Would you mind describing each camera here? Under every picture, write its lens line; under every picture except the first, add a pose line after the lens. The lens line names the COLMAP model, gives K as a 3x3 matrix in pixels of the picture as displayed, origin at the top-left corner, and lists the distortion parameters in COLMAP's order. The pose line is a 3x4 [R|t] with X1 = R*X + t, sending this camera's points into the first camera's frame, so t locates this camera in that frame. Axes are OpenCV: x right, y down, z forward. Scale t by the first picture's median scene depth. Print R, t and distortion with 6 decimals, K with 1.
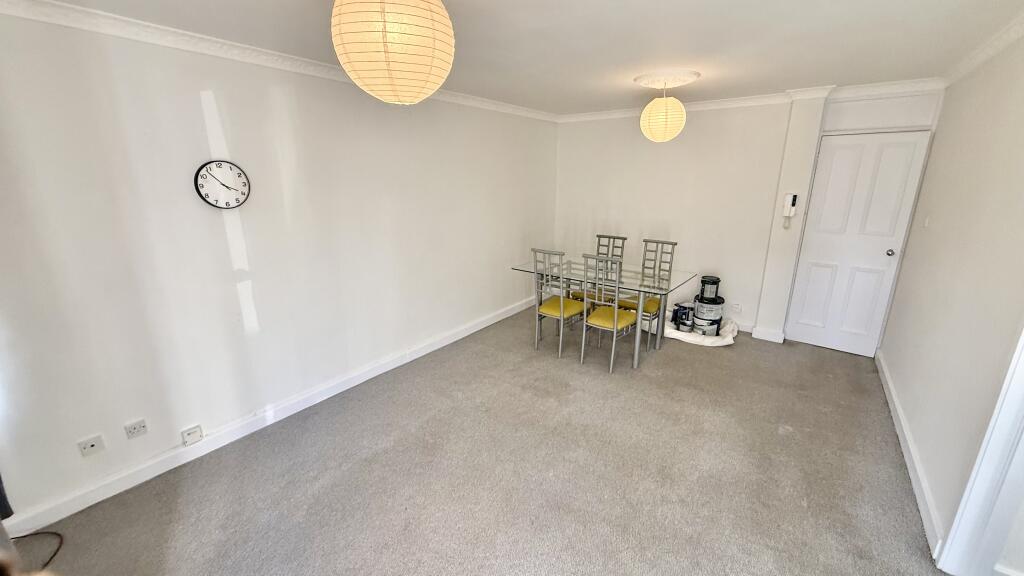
lens RADIAL K [[405.4, 0, 512.0], [0, 405.4, 288.0], [0, 0, 1]] dist [-0.000984, 0.000032]
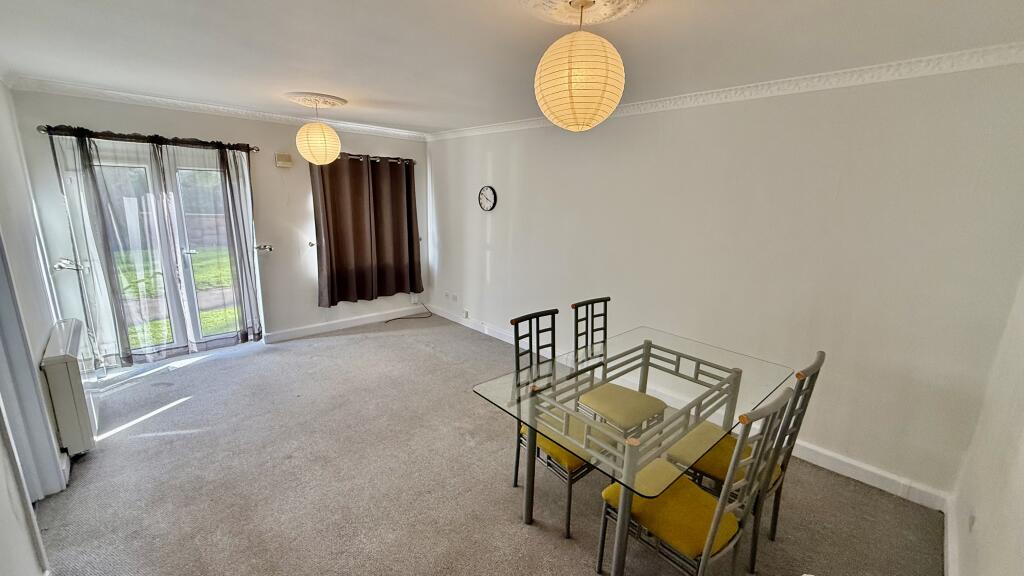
lens RADIAL K [[405.4, 0, 512.0], [0, 405.4, 288.0], [0, 0, 1]] dist [-0.000984, 0.000032]
pose [[-0.158884, 0.221830, -0.962054, 1.191407], [-0.282489, 0.923479, 0.259588, -0.385561], [0.946021, 0.313014, -0.084061, 1.371072]]
